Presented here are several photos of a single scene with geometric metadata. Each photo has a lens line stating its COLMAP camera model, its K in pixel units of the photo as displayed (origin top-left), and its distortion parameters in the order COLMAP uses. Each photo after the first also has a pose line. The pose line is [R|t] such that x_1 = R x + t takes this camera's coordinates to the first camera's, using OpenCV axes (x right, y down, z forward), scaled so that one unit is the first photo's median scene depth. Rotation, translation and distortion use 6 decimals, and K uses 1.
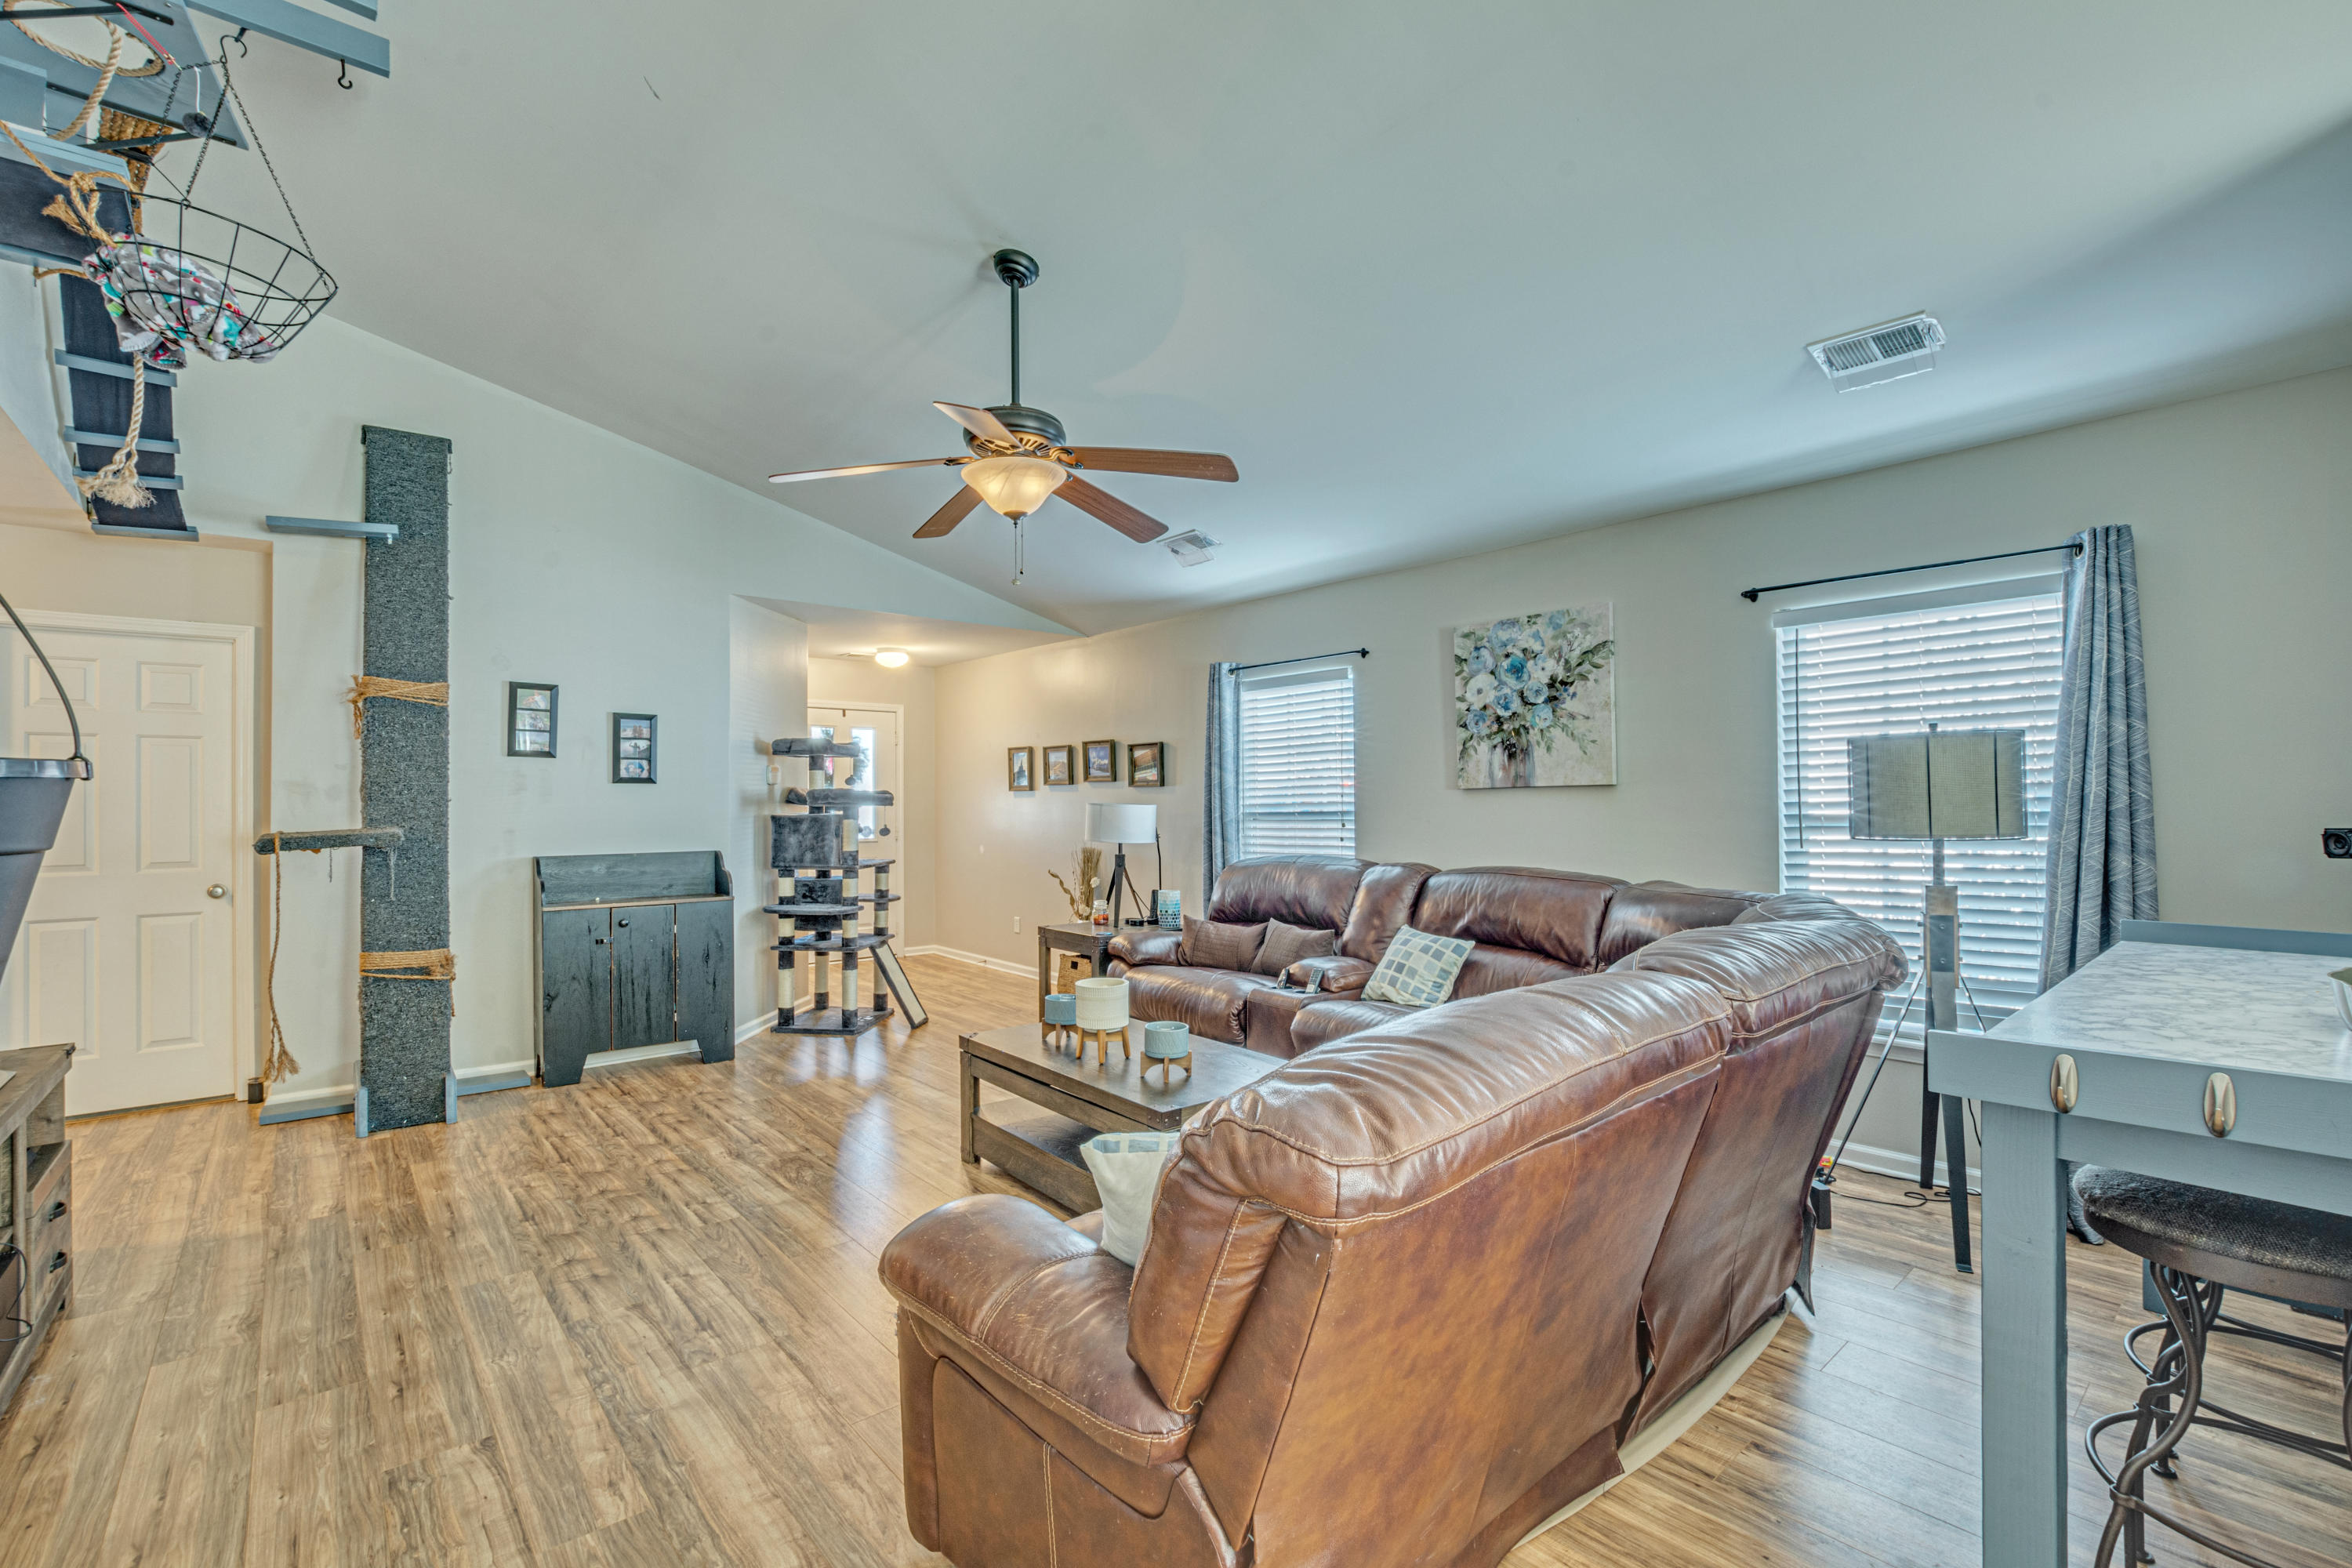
lens RADIAL K [[1038.2, 0, 1171.1], [0, 1038.2, 788.7], [0, 0, 1]] dist [-0.014705, -0.000210]
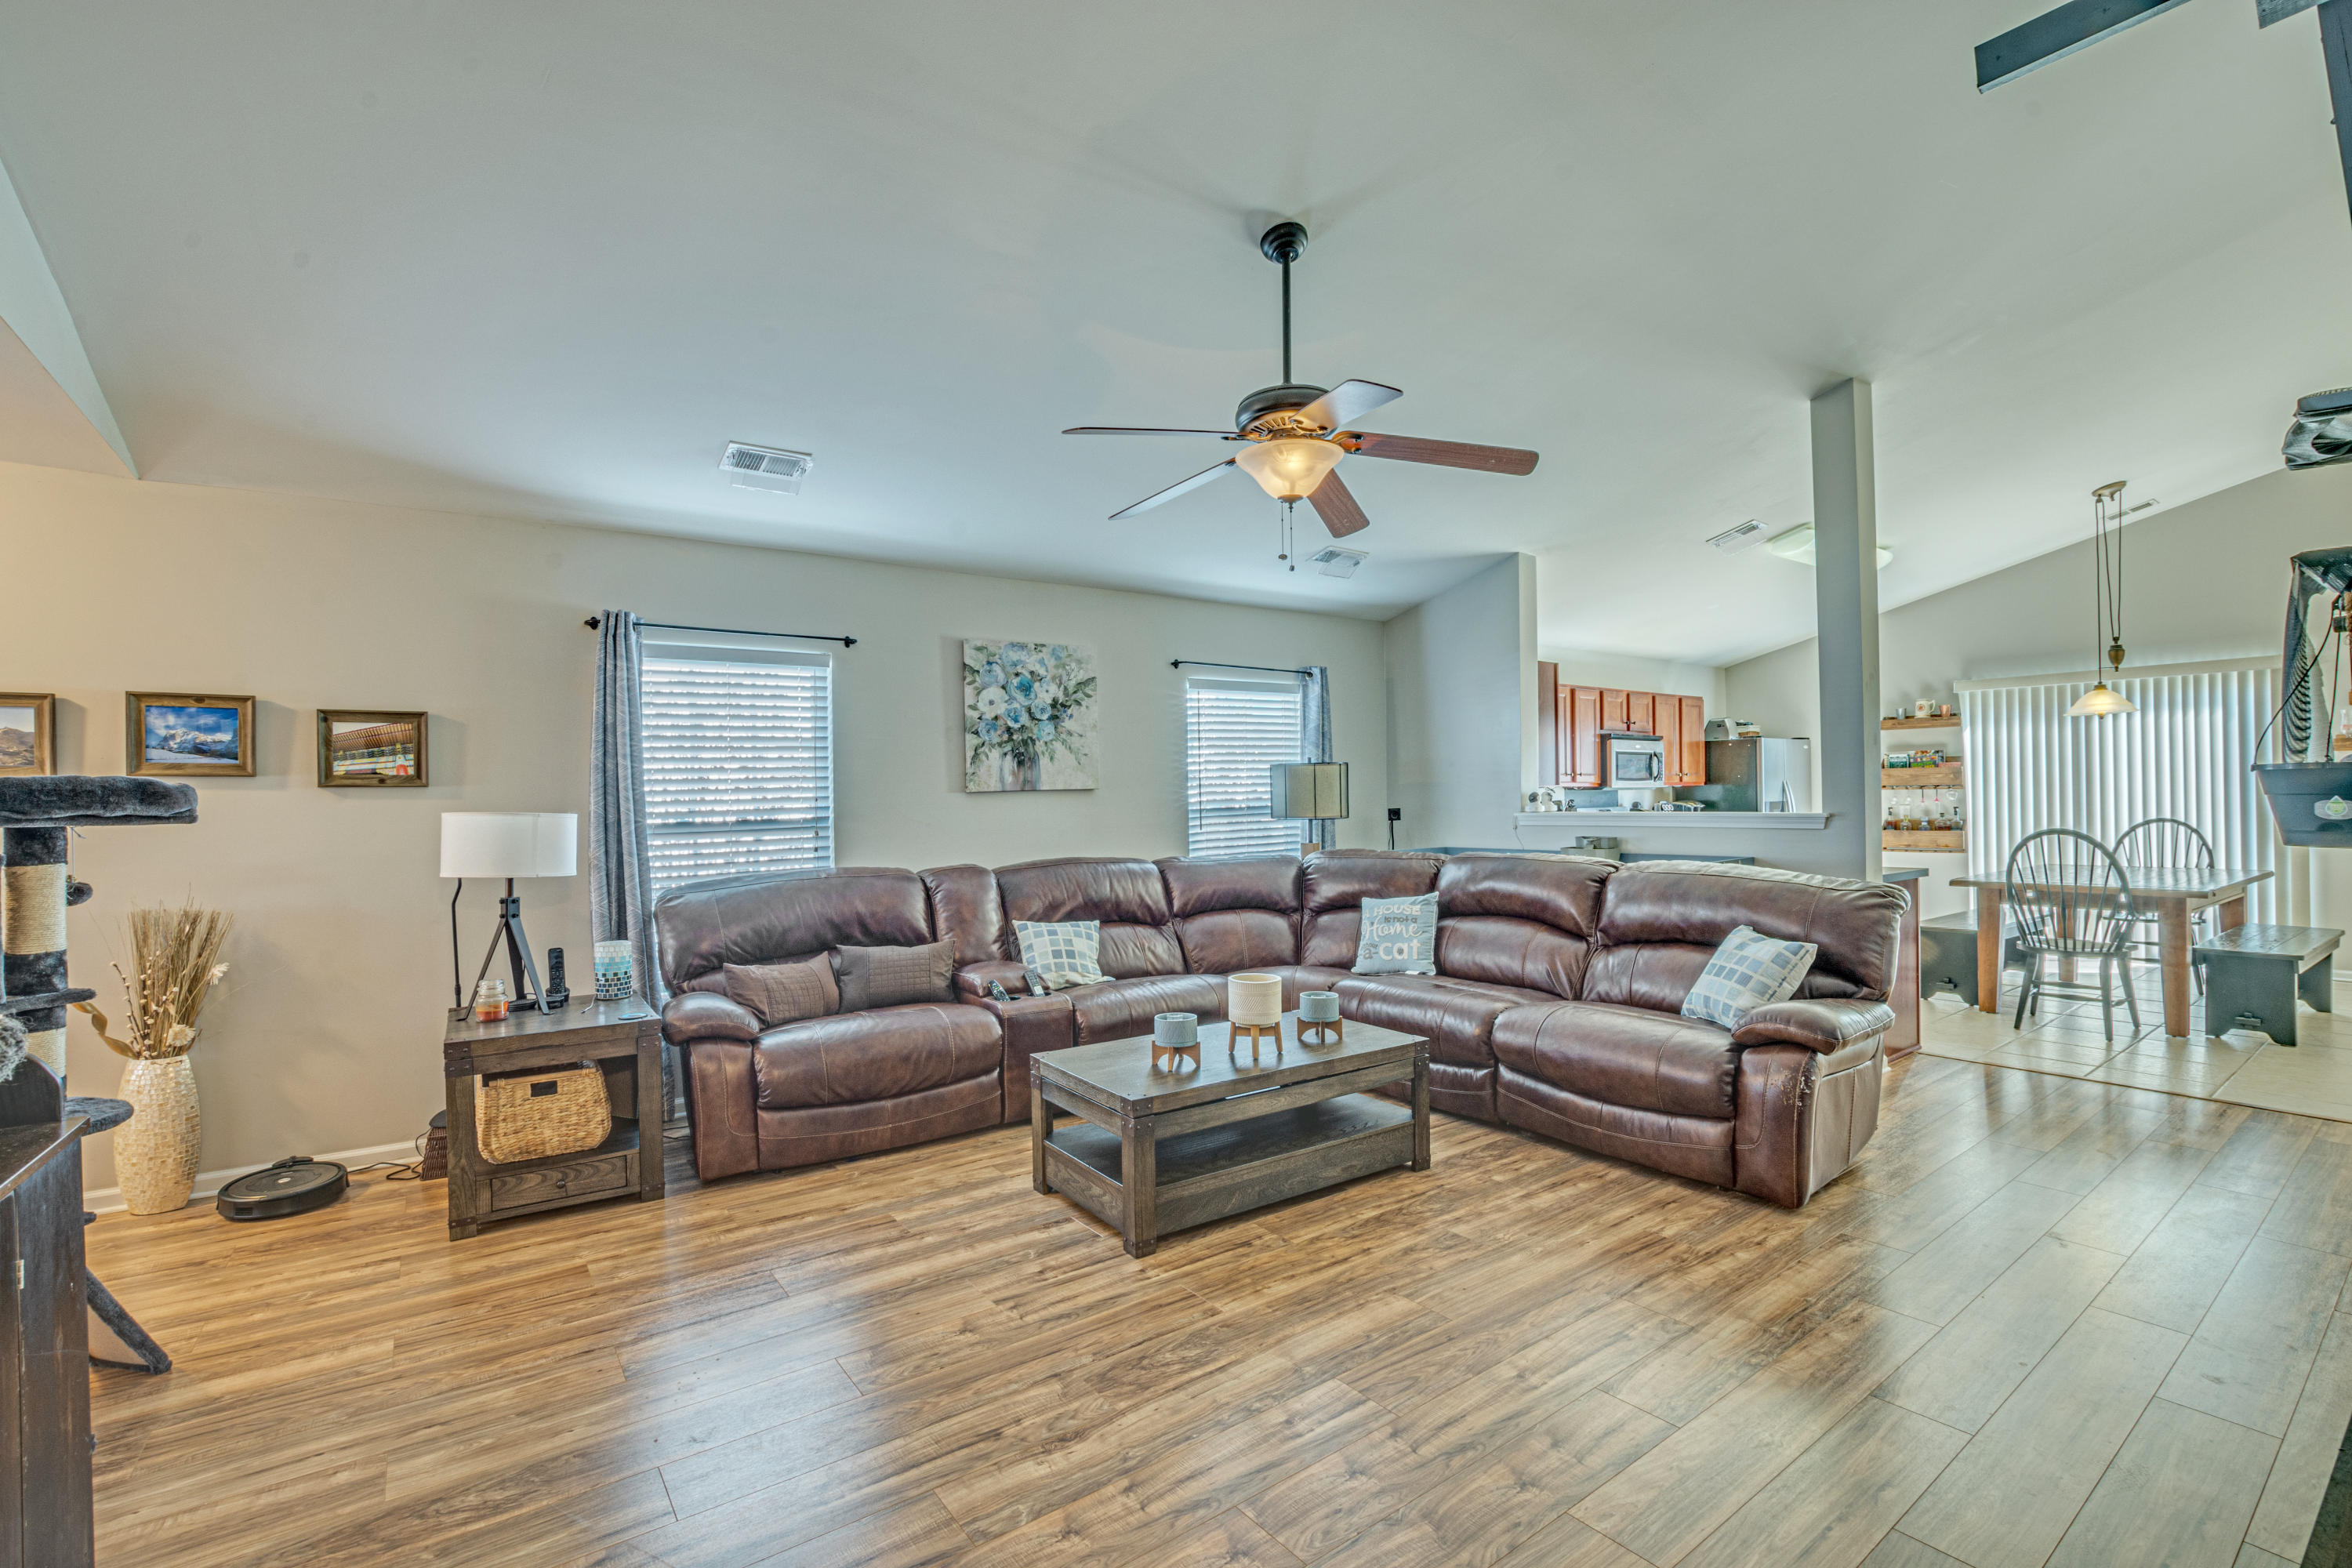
lens RADIAL K [[1047.0, 0, 1173.8], [0, 1047.0, 800.7], [0, 0, 1]] dist [-0.026510, -0.000127]
pose [[0.070410, 0.000561, 0.997518, -0.836275], [0.003568, 0.999993, -0.000815, 0.011633], [-0.997512, 0.003616, 0.070407, 0.778818]]
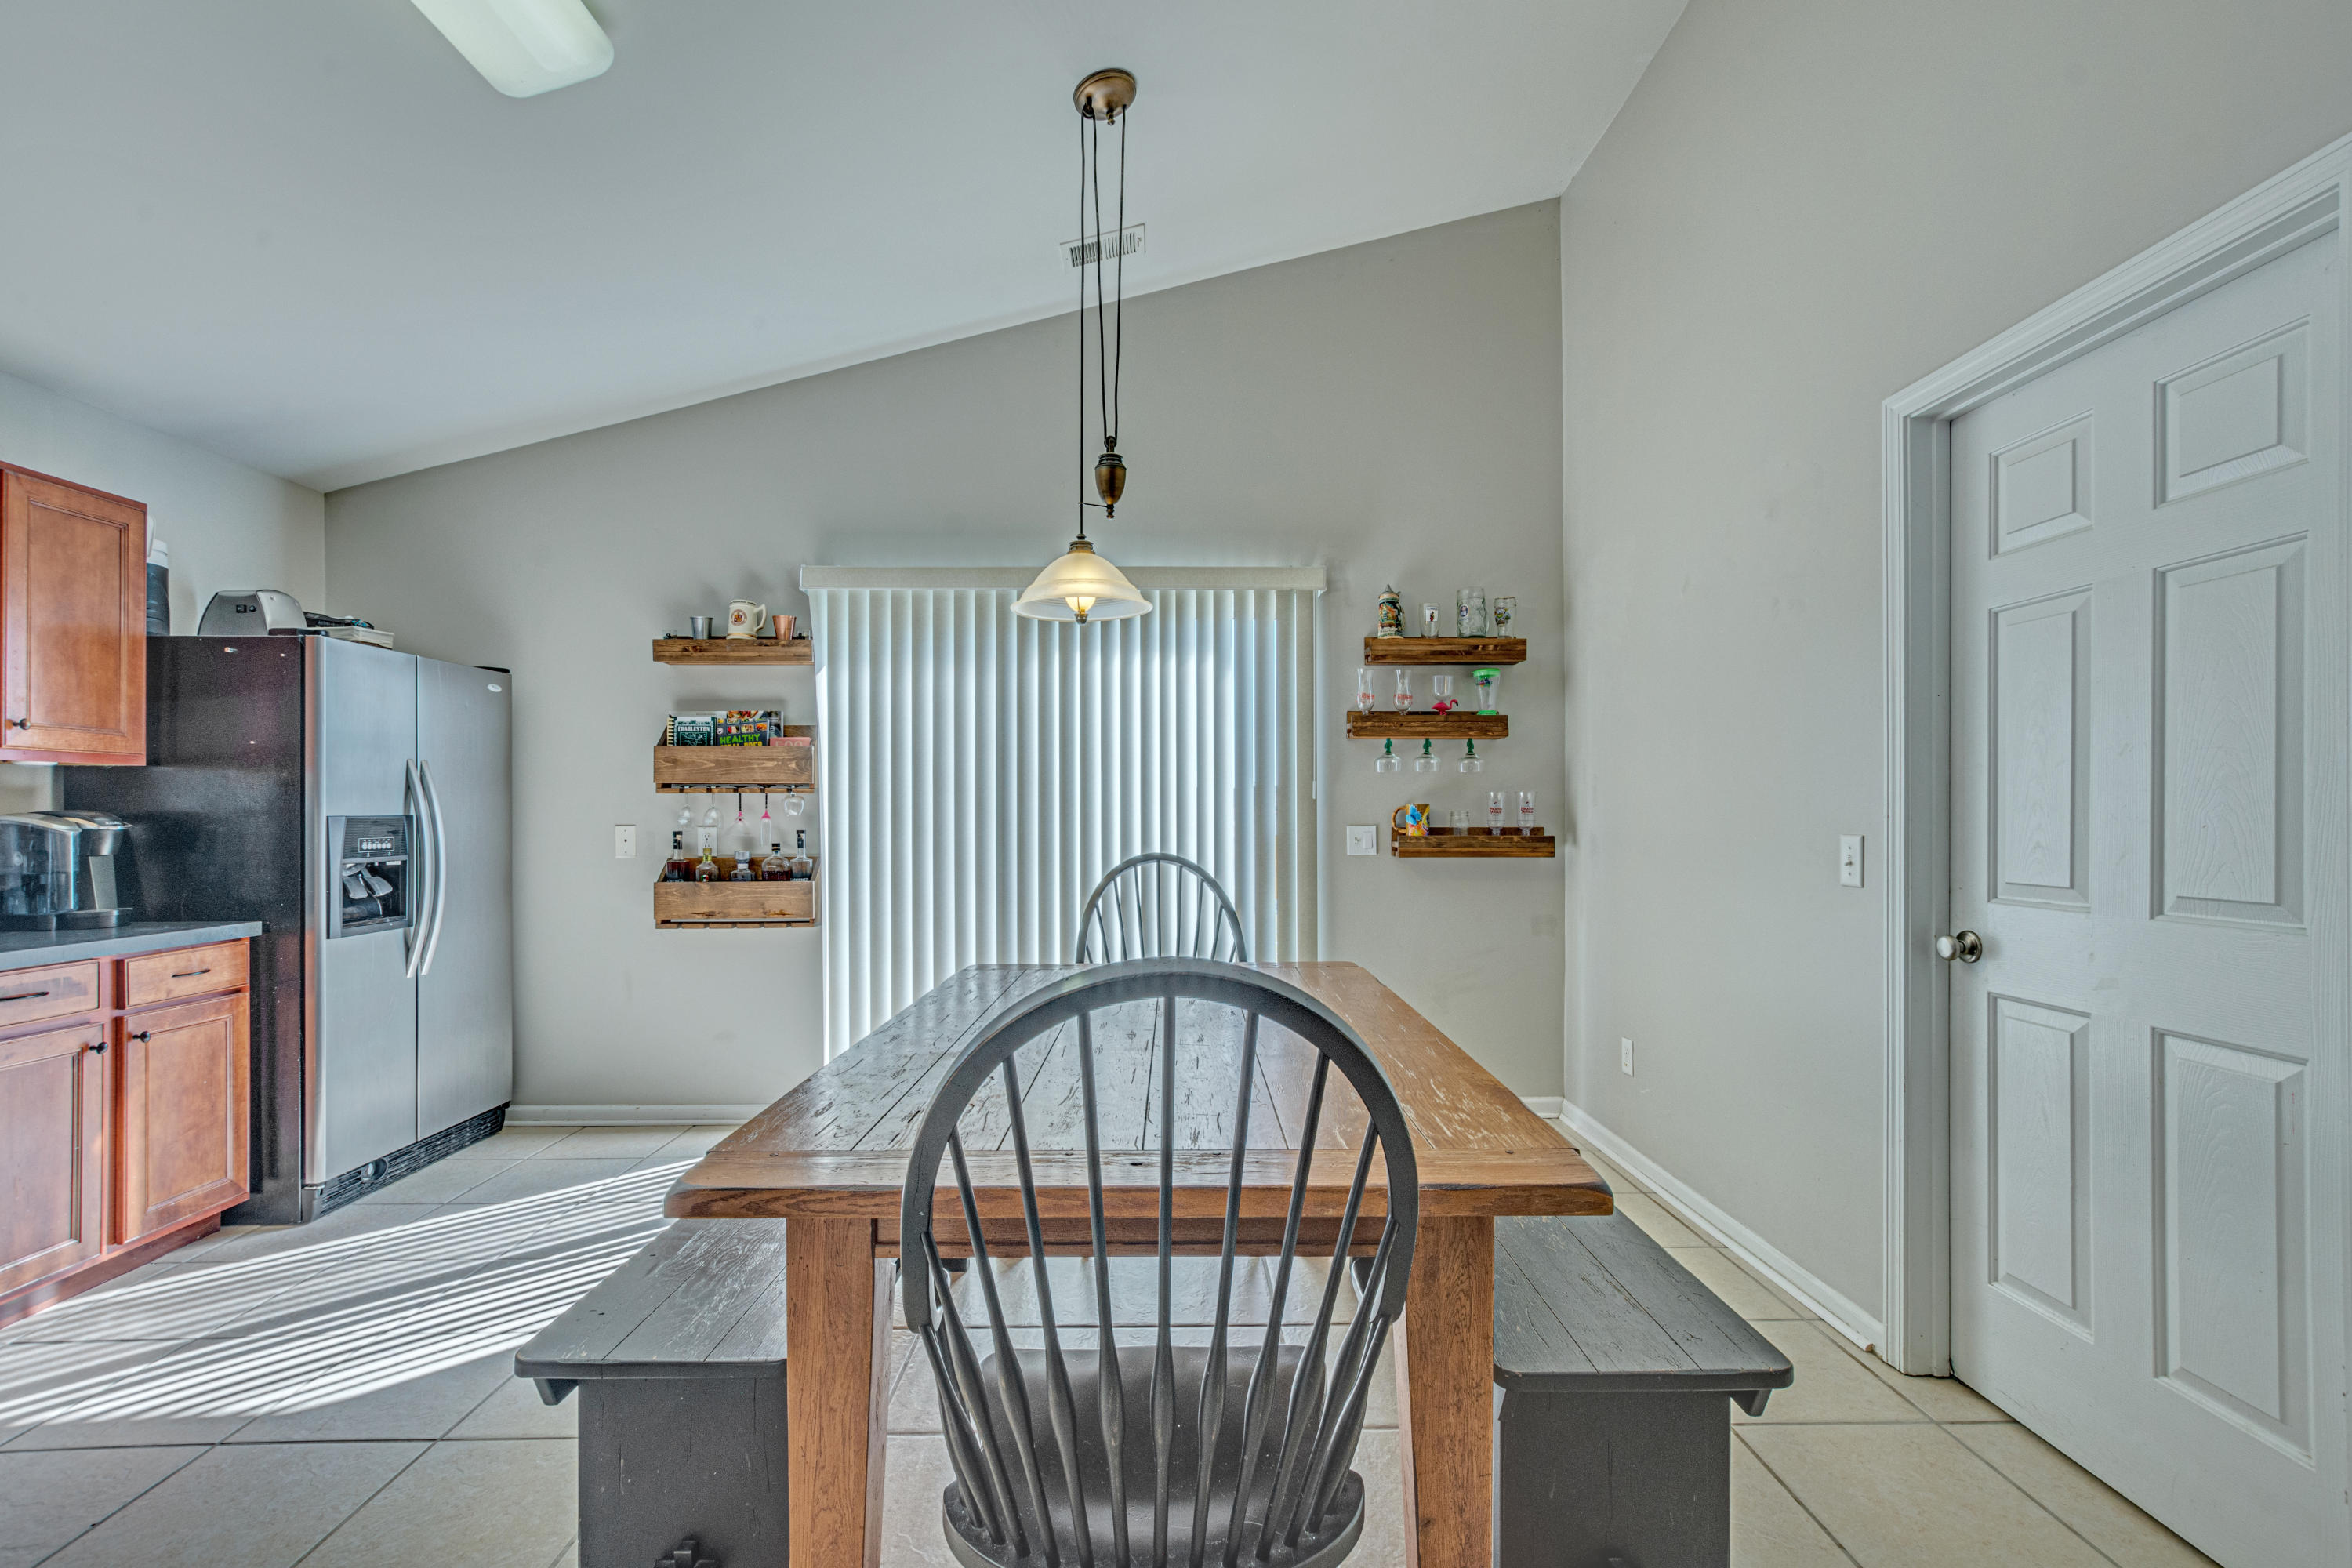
lens RADIAL K [[1041.2, 0, 1167.8], [0, 1041.2, 813.2], [0, 0, 1]] dist [-0.013108, 0.005590]
pose [[-0.764936, 0.005608, 0.644082, 0.274054], [-0.001962, 0.999937, -0.011035, 0.020186], [-0.644103, -0.009705, -0.764877, 0.002529]]
